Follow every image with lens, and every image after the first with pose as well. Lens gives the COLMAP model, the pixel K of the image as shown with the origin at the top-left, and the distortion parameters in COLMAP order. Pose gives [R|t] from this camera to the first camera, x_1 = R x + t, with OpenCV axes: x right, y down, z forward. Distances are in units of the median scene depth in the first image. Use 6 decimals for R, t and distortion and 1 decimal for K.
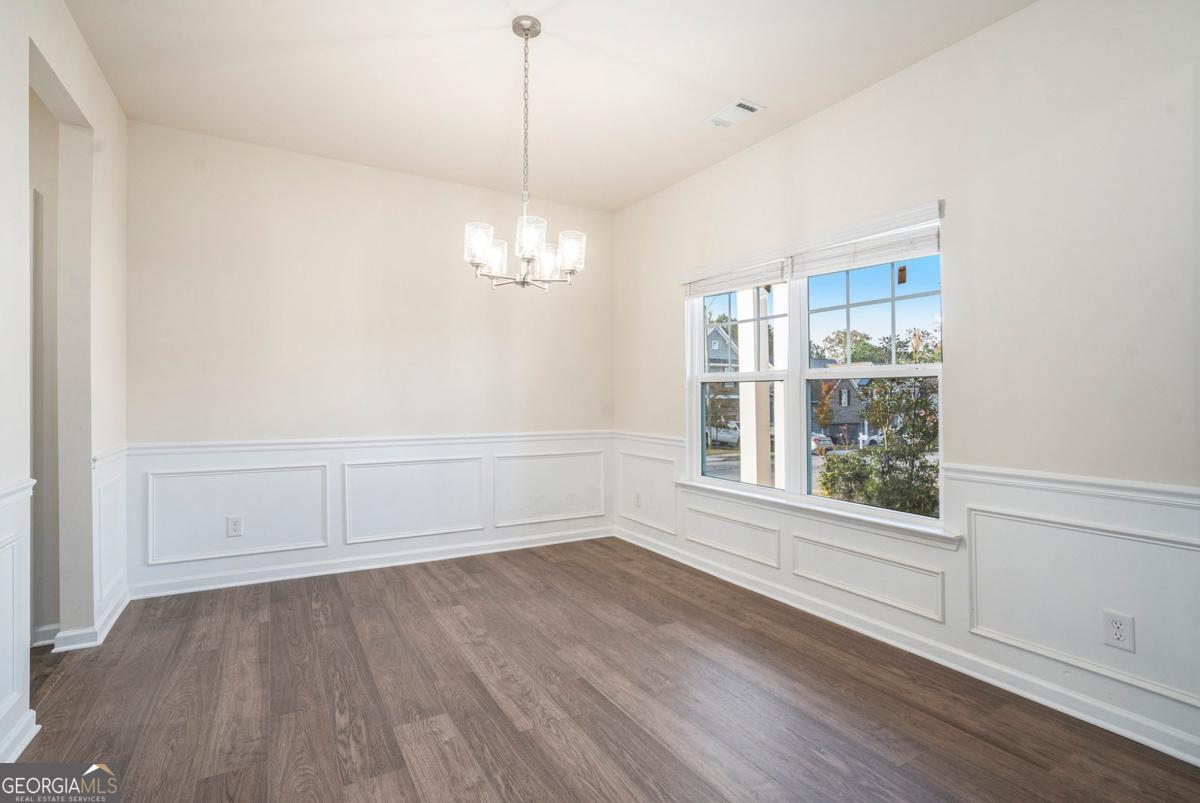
lens RADIAL K [[566.7, 0, 599.1], [0, 566.7, 396.2], [0, 0, 1]] dist [-0.022133, 0.000206]
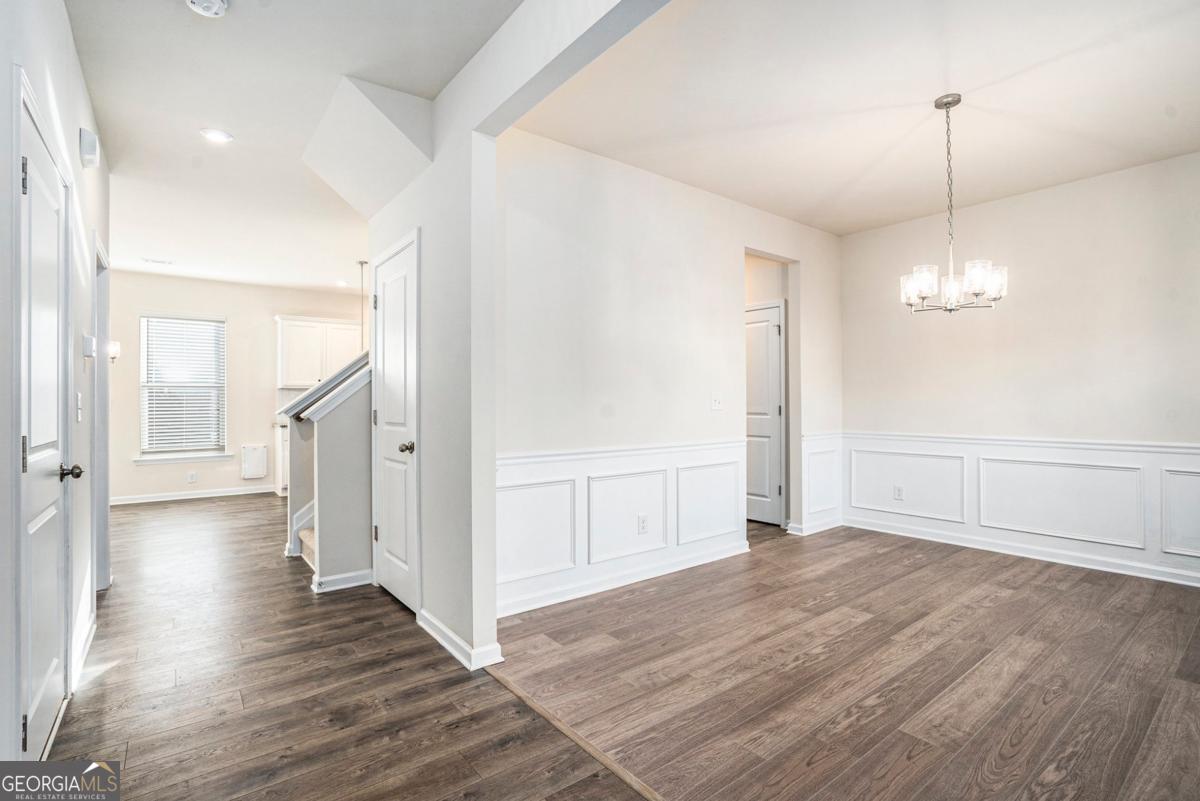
lens RADIAL K [[566.7, 0, 601.0], [0, 566.7, 402.7], [0, 0, 1]] dist [-0.022133, 0.000206]
pose [[0.146616, -0.002476, -0.989190, 0.882949], [0.008957, 0.999959, -0.001175, -0.001752], [0.989153, -0.008688, 0.146632, 0.058060]]
